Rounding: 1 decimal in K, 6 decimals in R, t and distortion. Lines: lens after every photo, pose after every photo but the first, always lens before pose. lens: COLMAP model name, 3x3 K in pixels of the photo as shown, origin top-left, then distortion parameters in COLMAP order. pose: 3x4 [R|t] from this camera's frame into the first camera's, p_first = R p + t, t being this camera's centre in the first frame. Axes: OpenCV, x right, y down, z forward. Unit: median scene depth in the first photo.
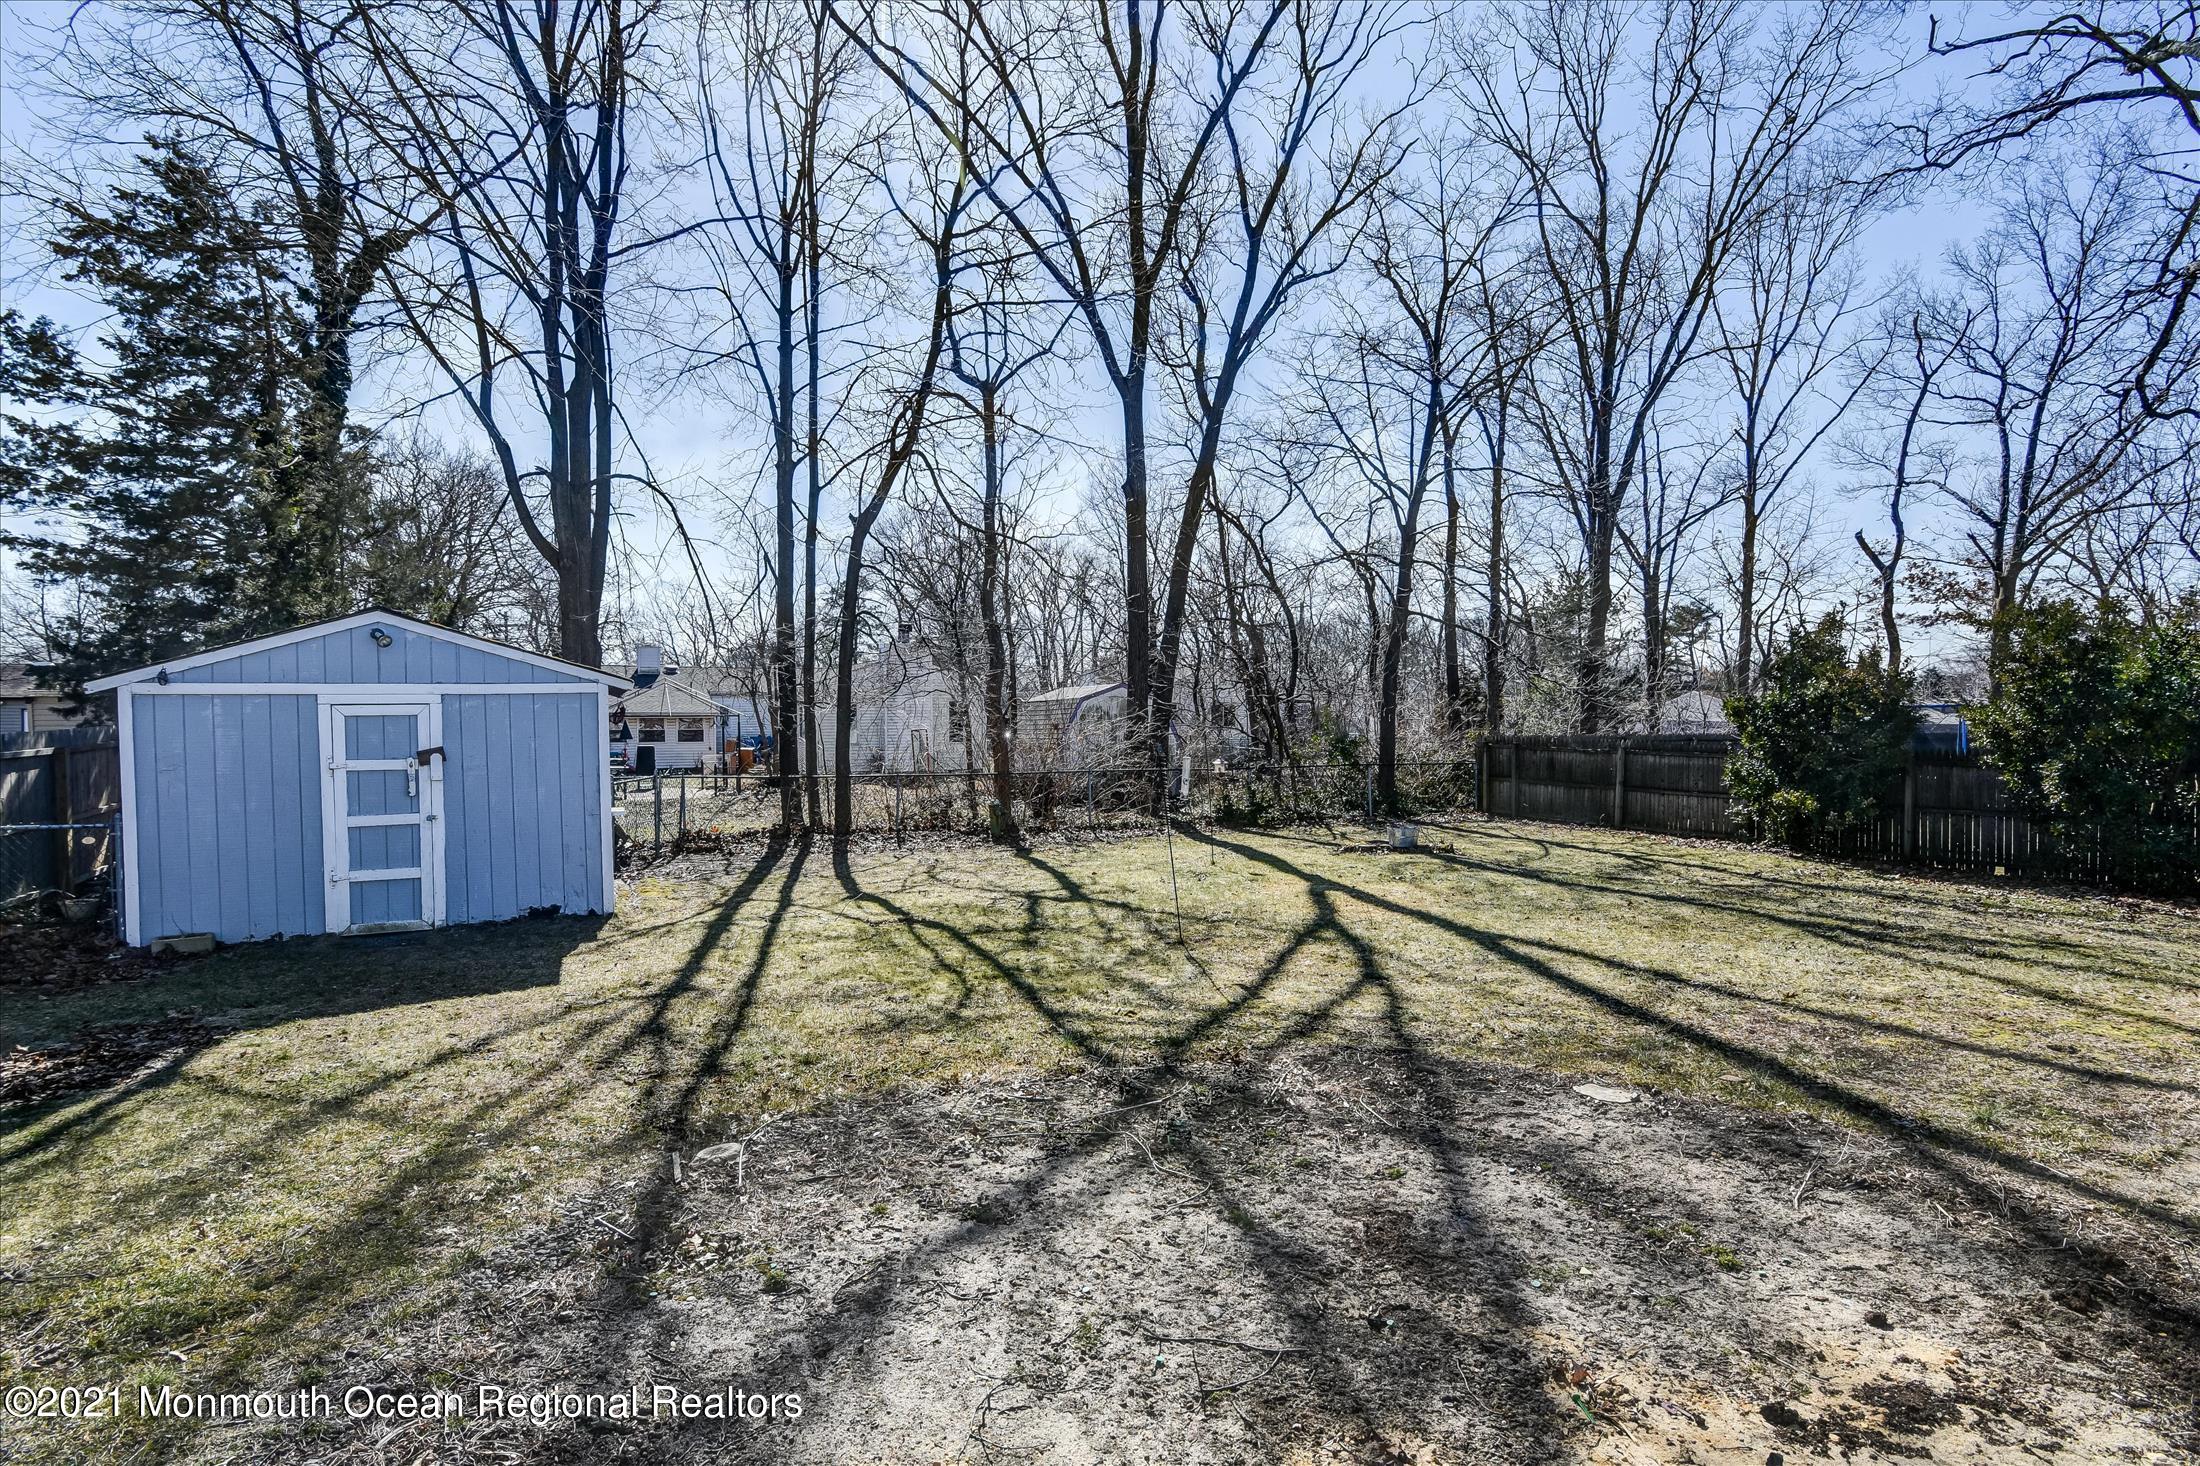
lens RADIAL K [[1088.2, 0, 1094.1], [0, 1088.2, 745.5], [0, 0, 1]] dist [-0.017860, -0.002127]
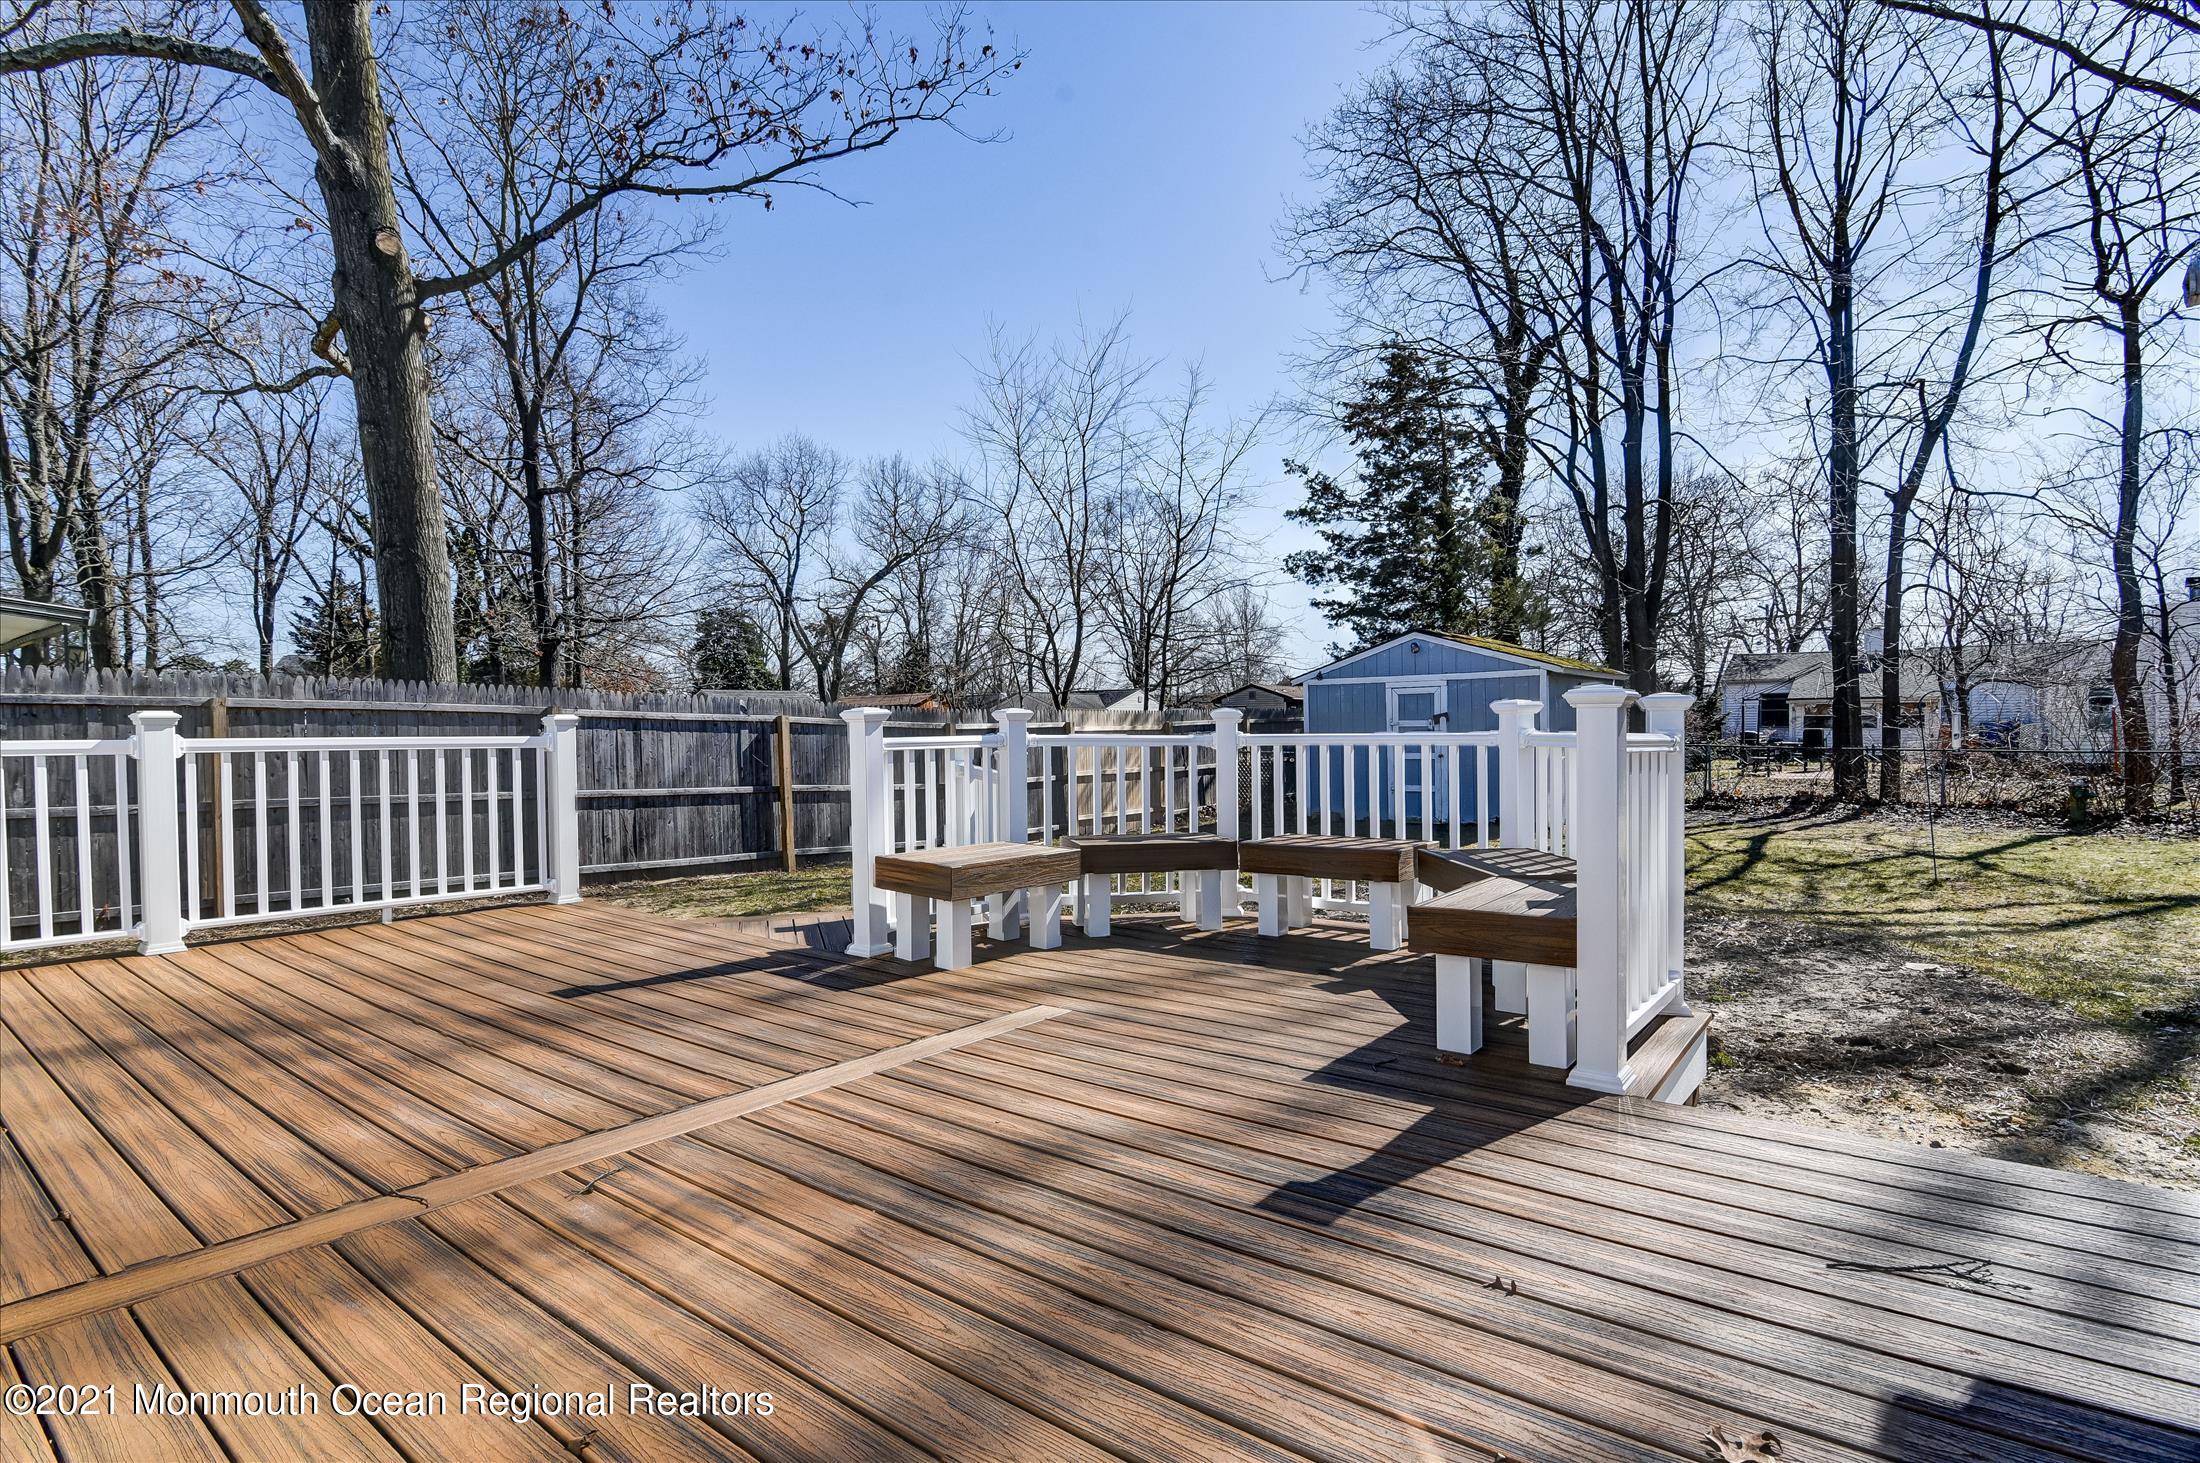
lens RADIAL K [[1088.2, 0, 1107.2], [0, 1088.2, 743.1], [0, 0, 1]] dist [-0.017860, -0.002127]
pose [[0.449977, 0.014614, -0.892921, 0.330860], [-0.011932, 0.999875, 0.010352, 0.019039], [0.892961, 0.005997, 0.450095, -0.092734]]
